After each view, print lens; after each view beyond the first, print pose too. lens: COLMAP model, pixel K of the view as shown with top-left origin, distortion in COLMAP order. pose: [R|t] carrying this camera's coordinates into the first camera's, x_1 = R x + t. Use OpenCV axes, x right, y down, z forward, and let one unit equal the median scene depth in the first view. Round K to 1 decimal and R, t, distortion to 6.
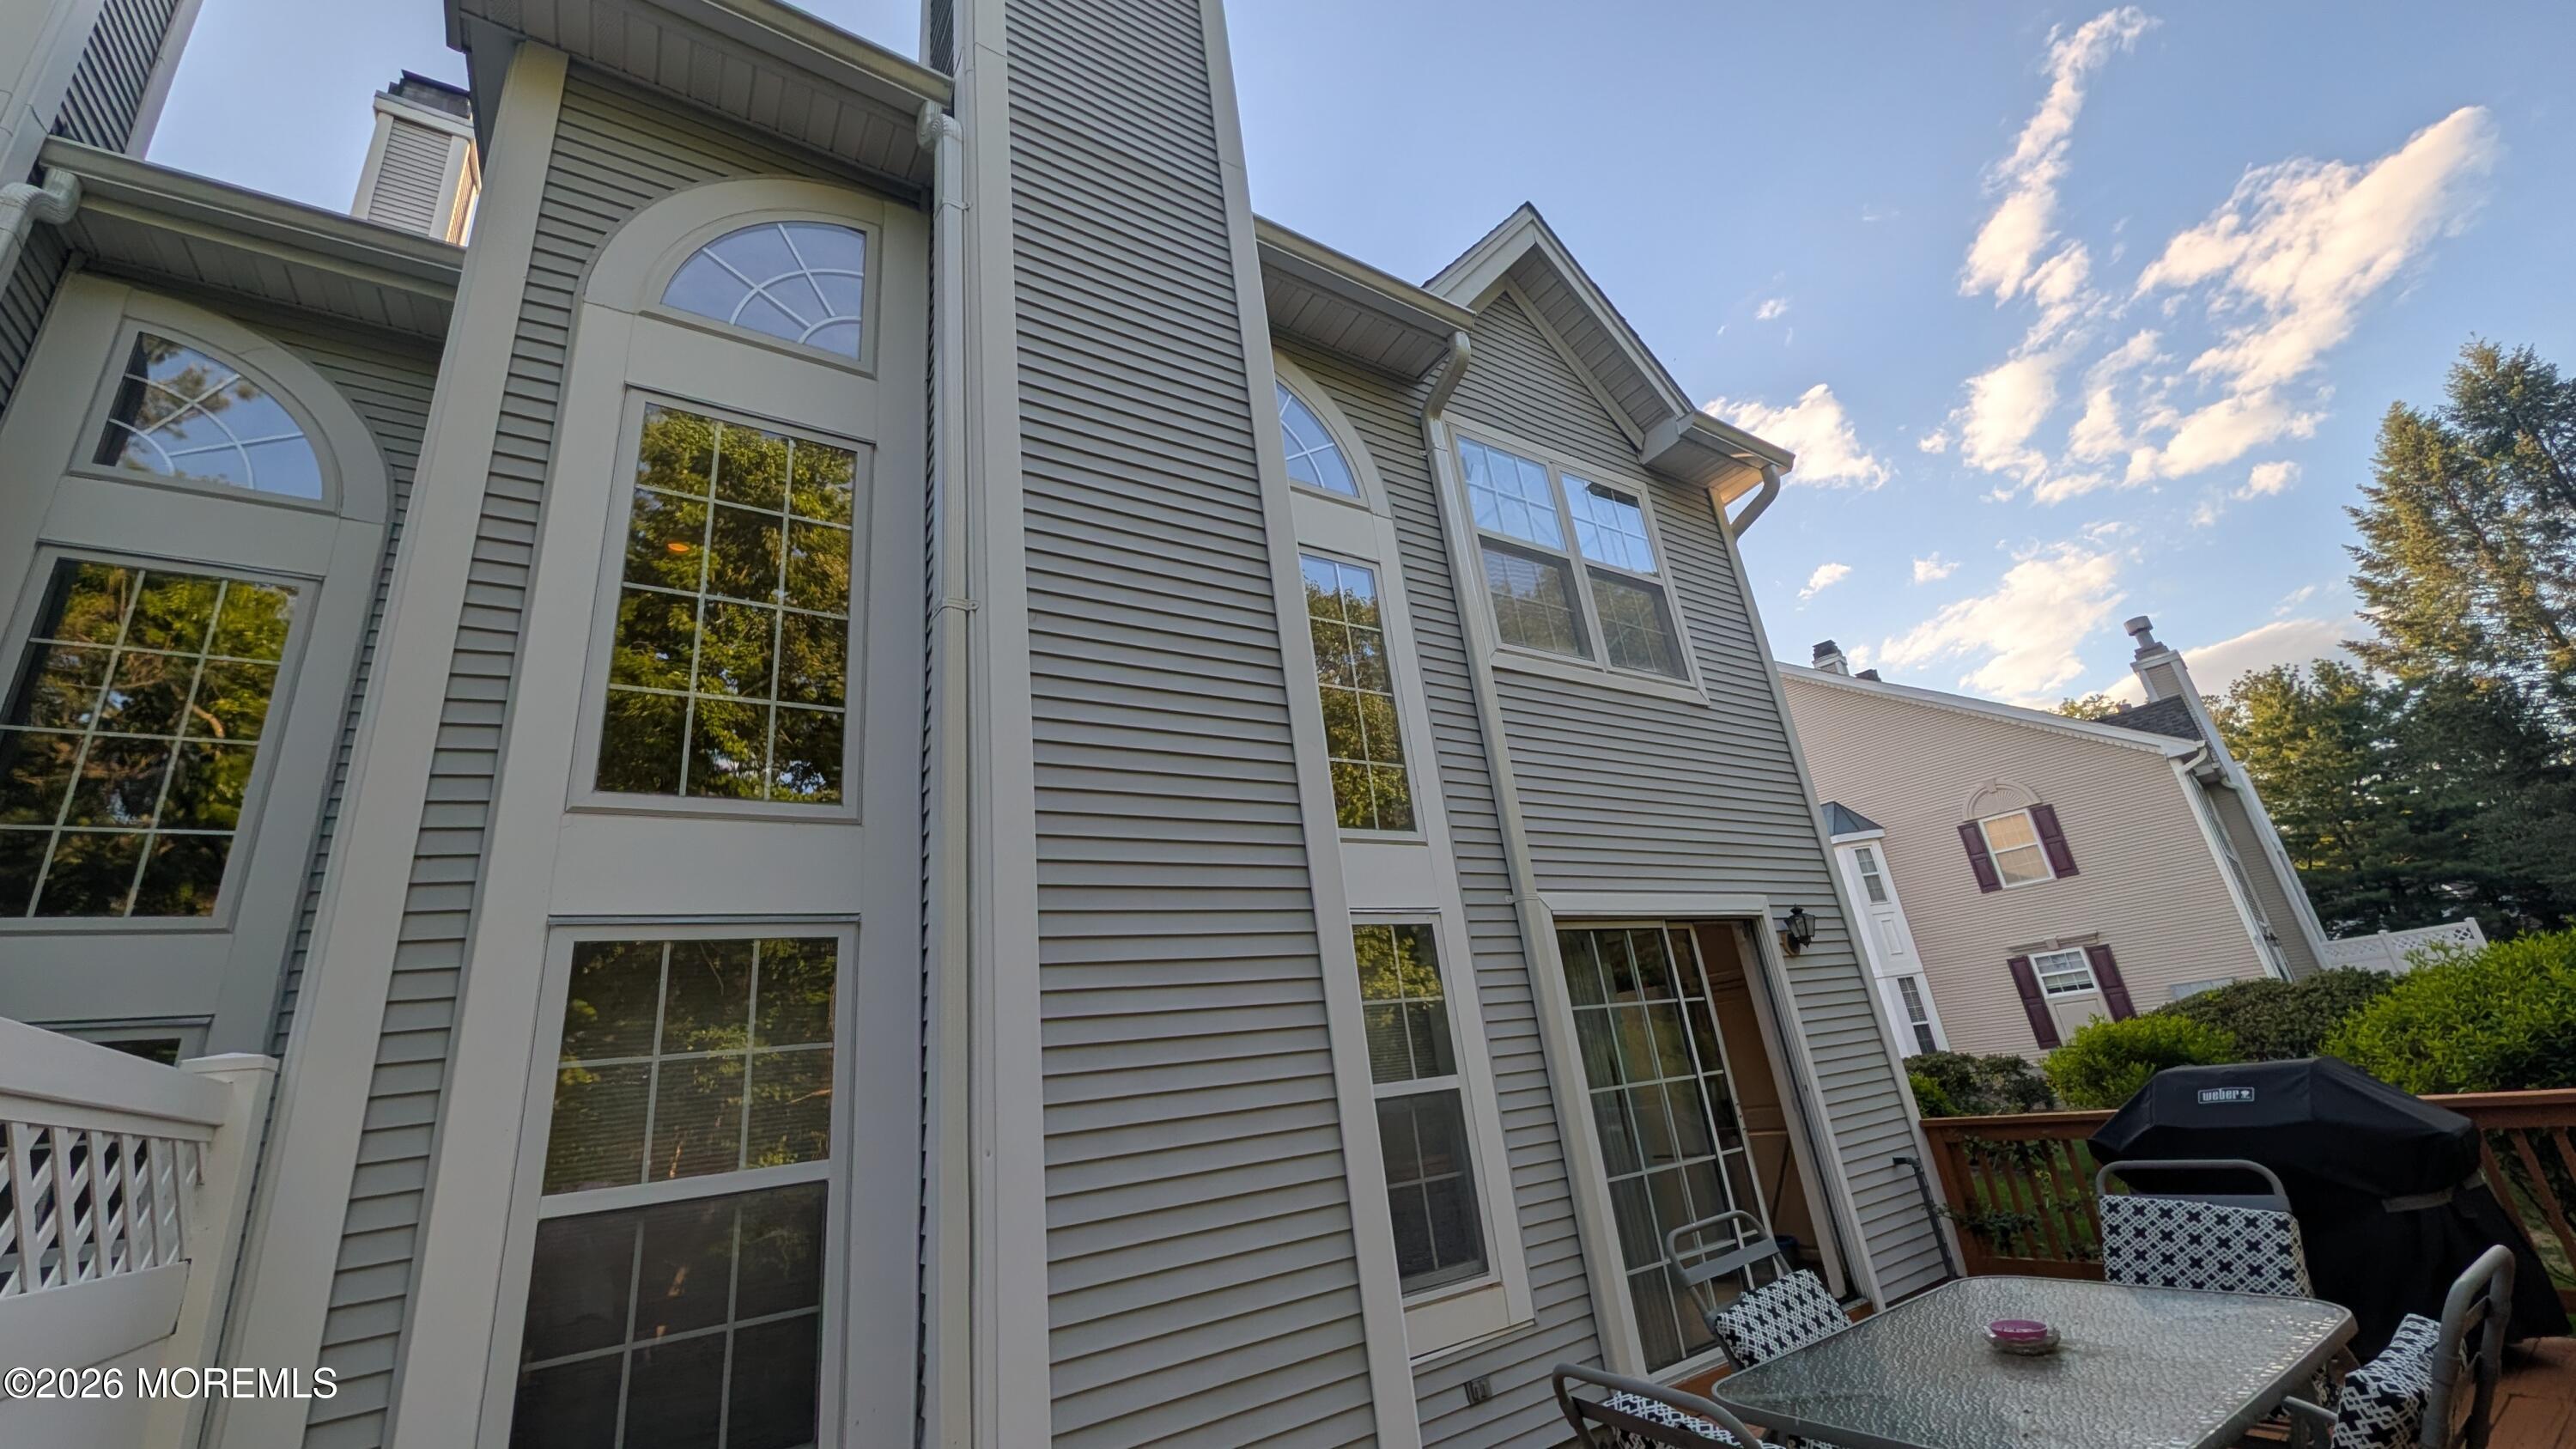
lens RADIAL K [[986.4, 0, 1285.7], [0, 986.4, 736.1], [0, 0, 1]] dist [-0.000094, -0.000051]
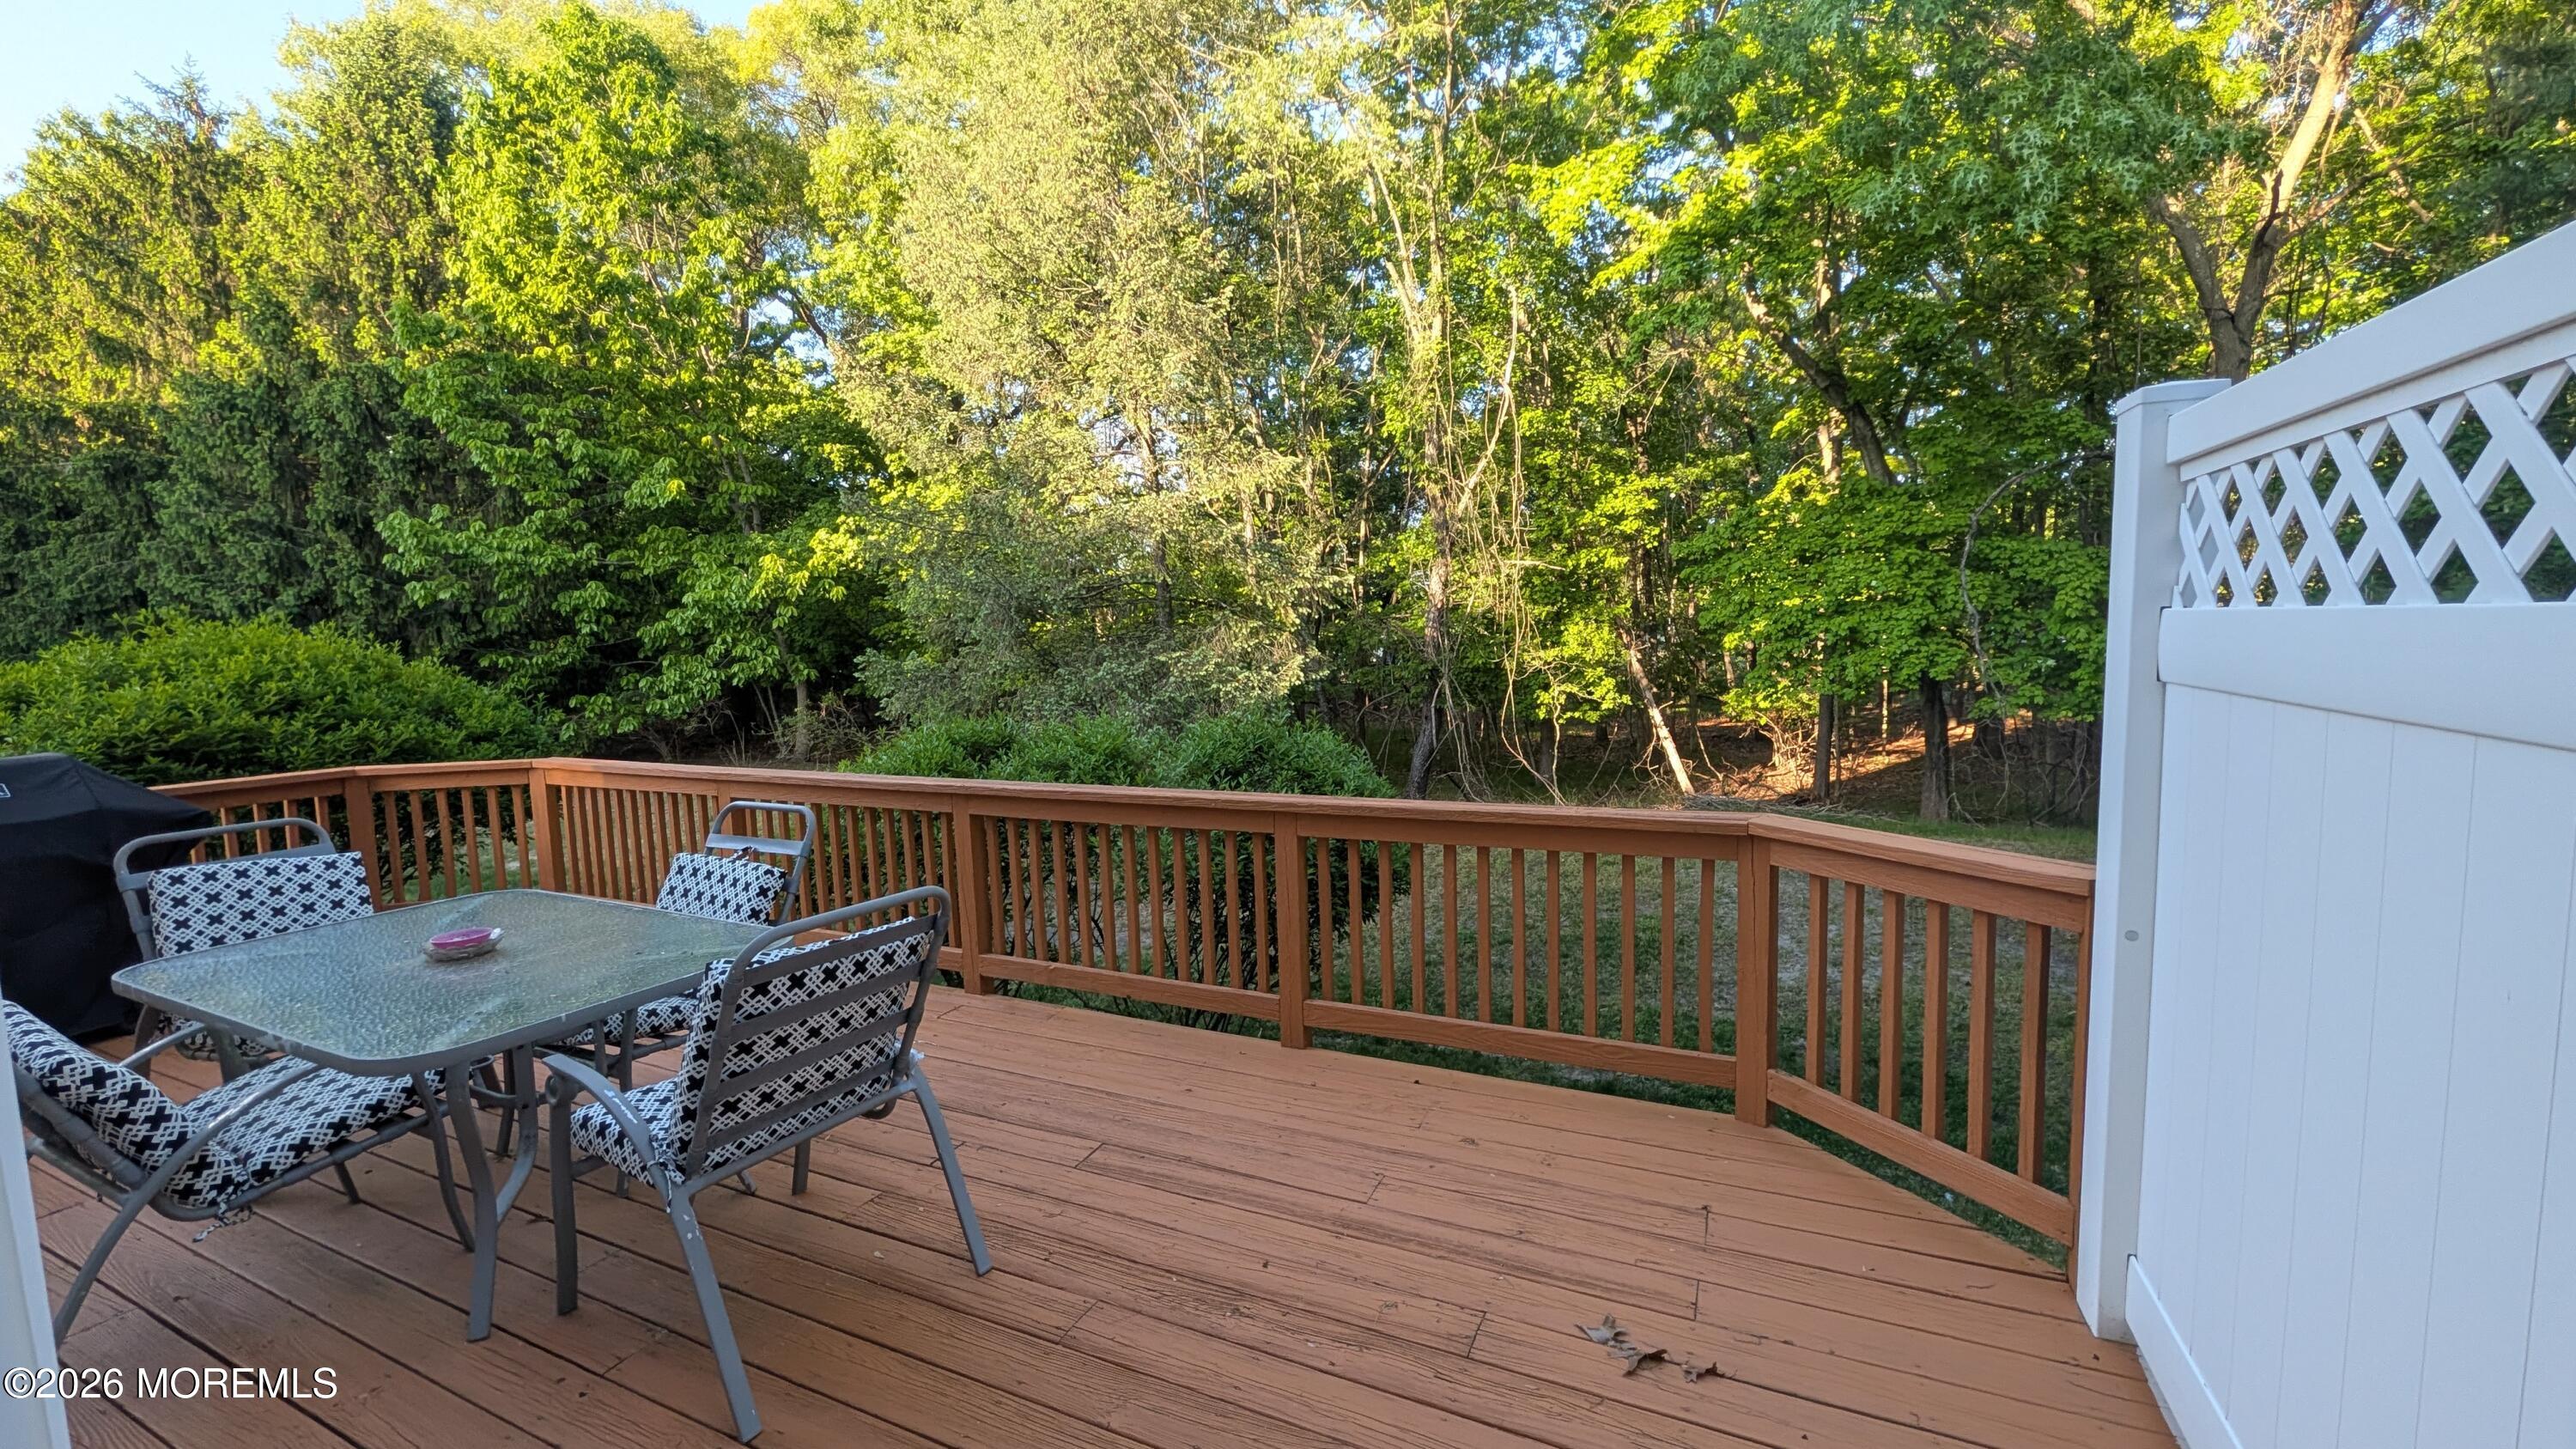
lens RADIAL K [[975.9, 0, 1293.1], [0, 975.9, 733.6], [0, 0, 1]] dist [-0.001249, -0.000299]
pose [[-0.529700, 0.049610, 0.846733, -0.056045], [-0.203585, 0.961669, -0.183702, 0.038191], [-0.823390, -0.269689, -0.499296, 0.080042]]
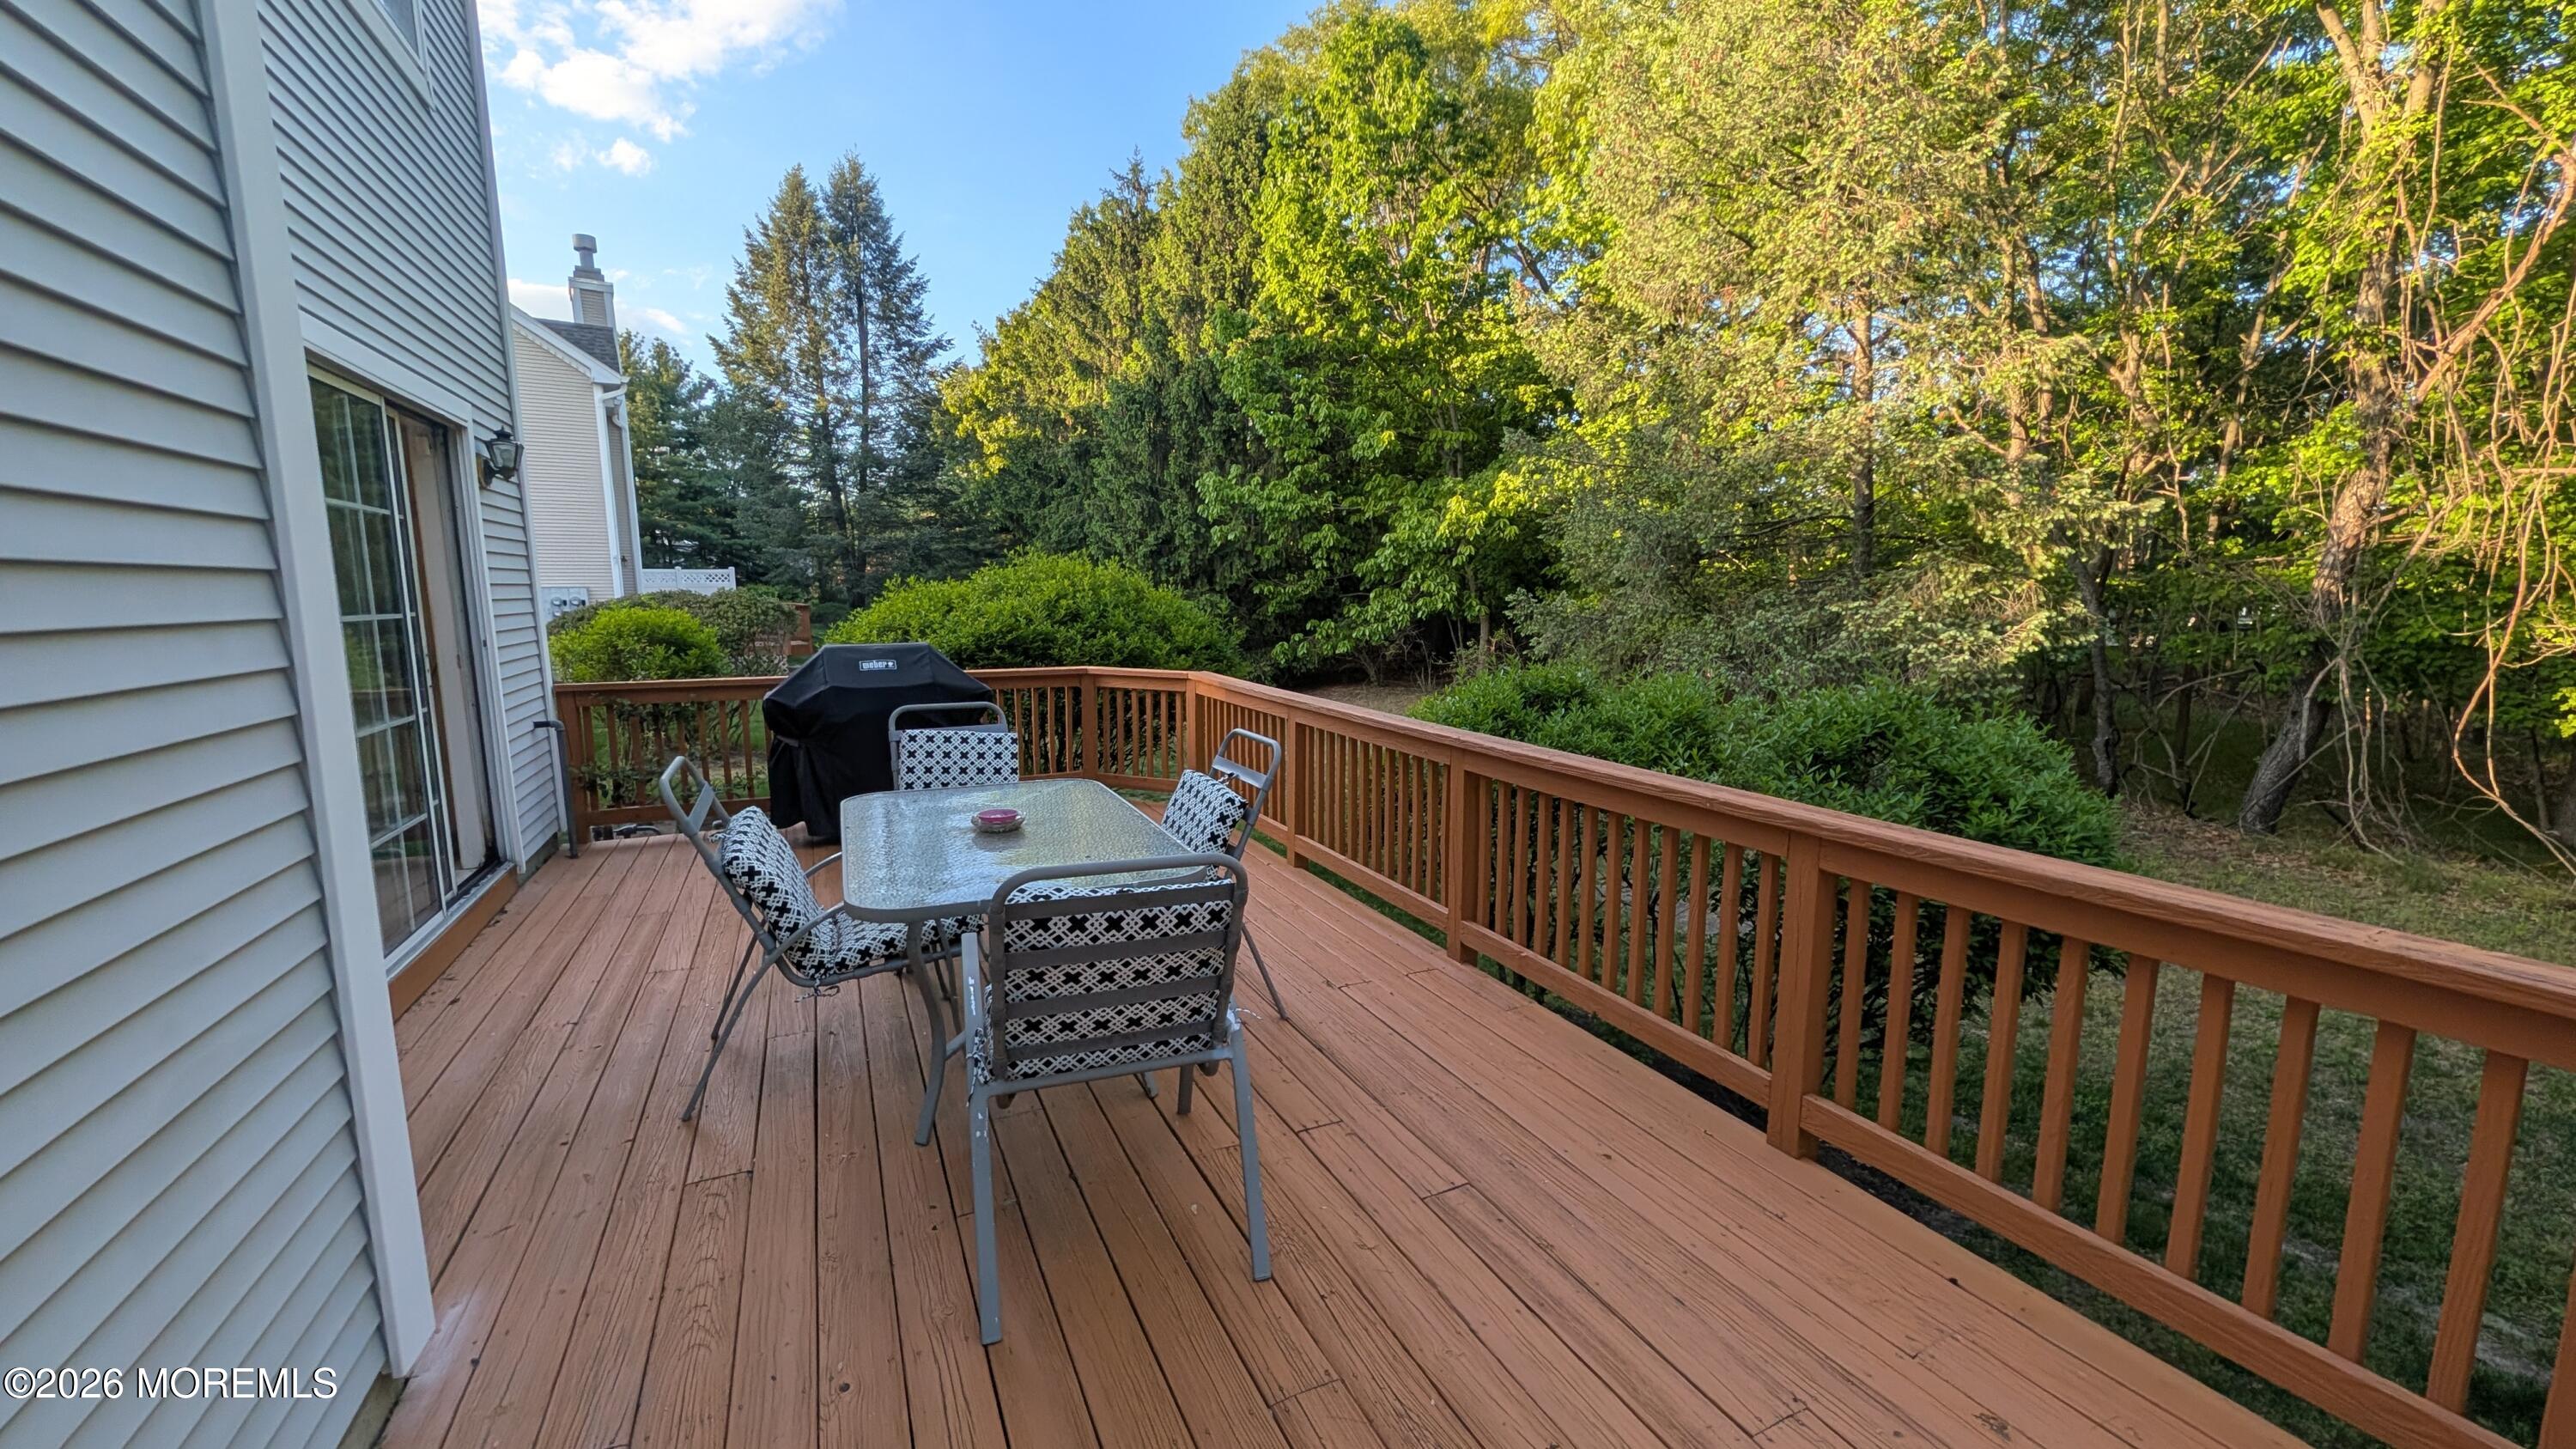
lens RADIAL K [[983.8, 0, 1290.1], [0, 983.8, 735.0], [0, 0, 1]] dist [-0.000033, 0.000255]
pose [[0.120618, -0.028901, 0.992278, -0.043501], [-0.352571, 0.933161, 0.070036, 0.026919], [-0.927979, -0.358296, 0.102367, 0.052929]]
